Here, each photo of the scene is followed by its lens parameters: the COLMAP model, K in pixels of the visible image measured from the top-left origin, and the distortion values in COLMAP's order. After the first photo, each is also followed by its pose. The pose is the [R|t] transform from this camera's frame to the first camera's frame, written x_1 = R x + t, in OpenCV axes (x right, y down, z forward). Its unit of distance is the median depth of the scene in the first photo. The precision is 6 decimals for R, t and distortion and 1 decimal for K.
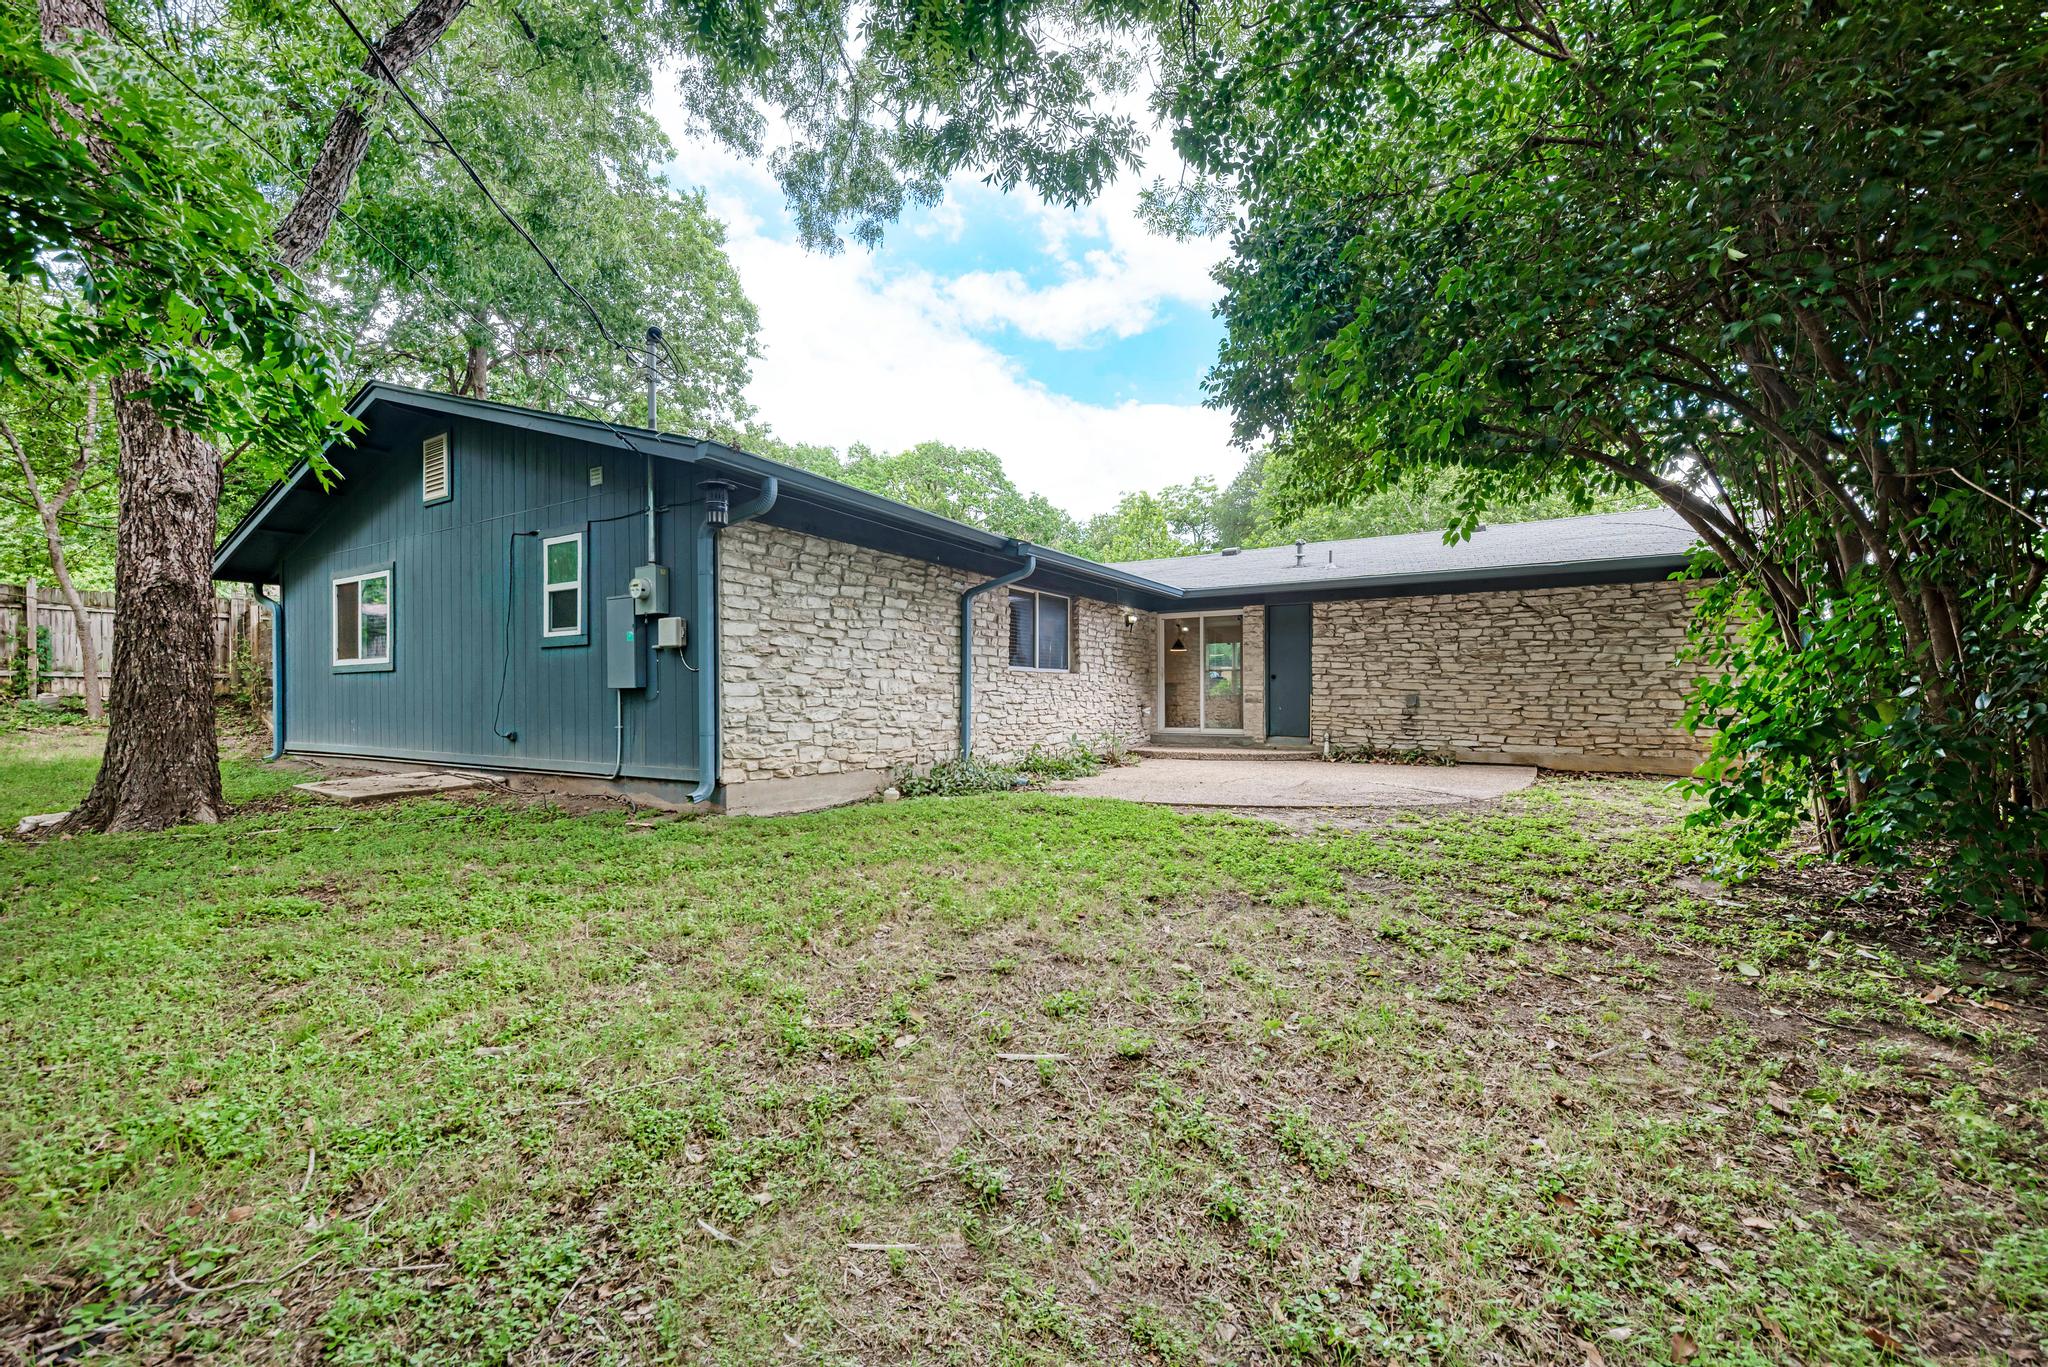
lens RADIAL K [[835.3, 0, 1017.6], [0, 835.3, 693.3], [0, 0, 1]] dist [0.000582, 0.000021]
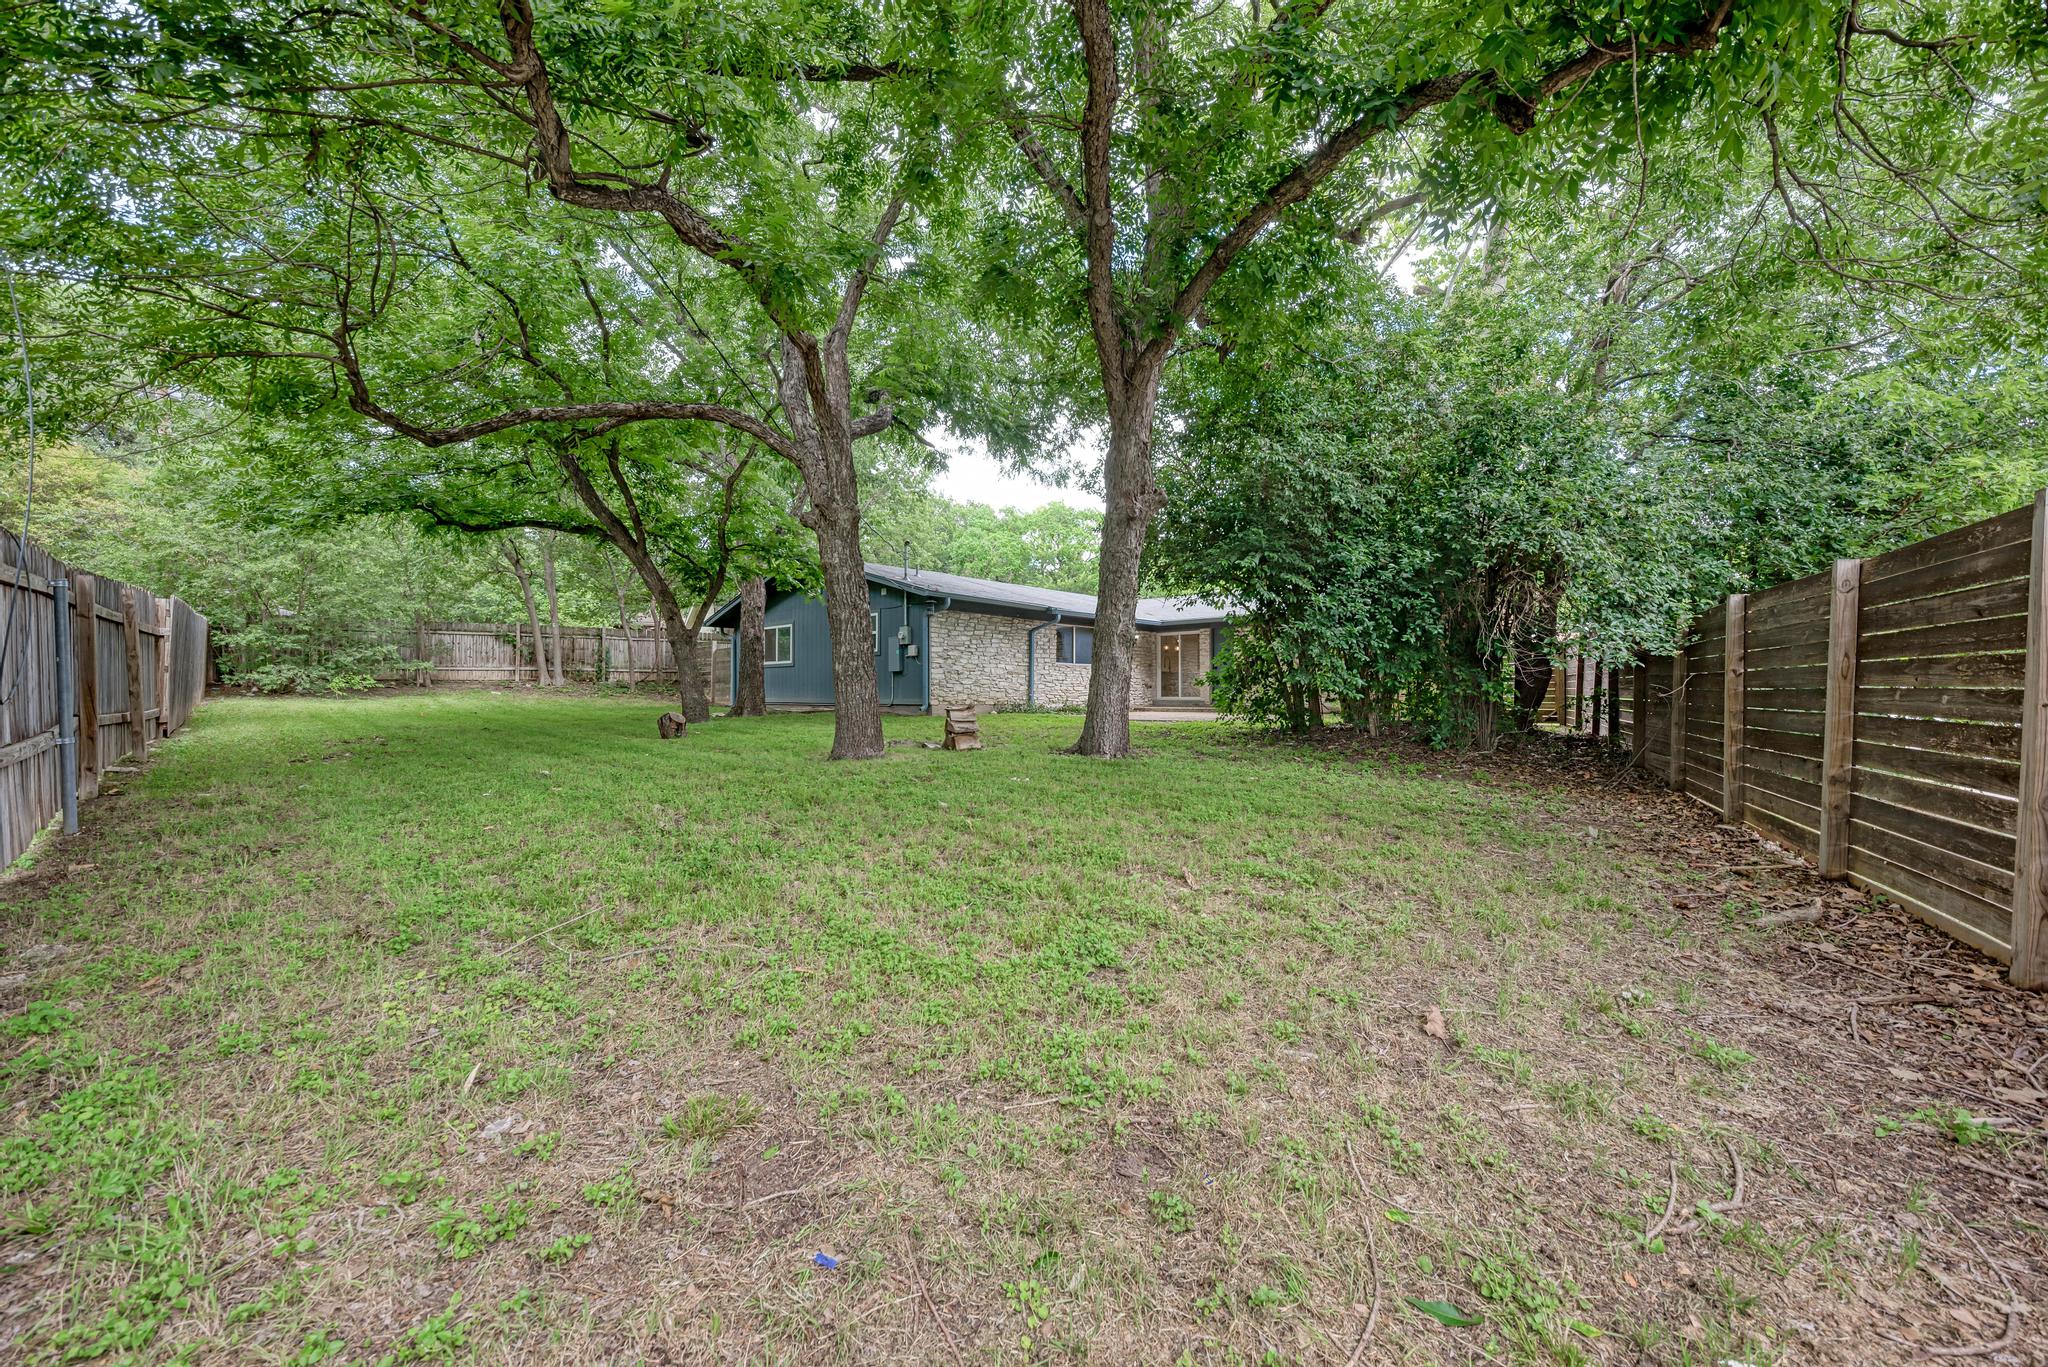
lens RADIAL K [[749.4, 0, 1025.0], [0, 749.4, 685.5], [0, 0, 1]] dist [0.002793, -0.000003]
pose [[0.983312, -0.002900, -0.181904, 0.297454], [0.001791, 0.999979, -0.006263, 0.043363], [0.181919, 0.005833, 0.983296, -1.016060]]
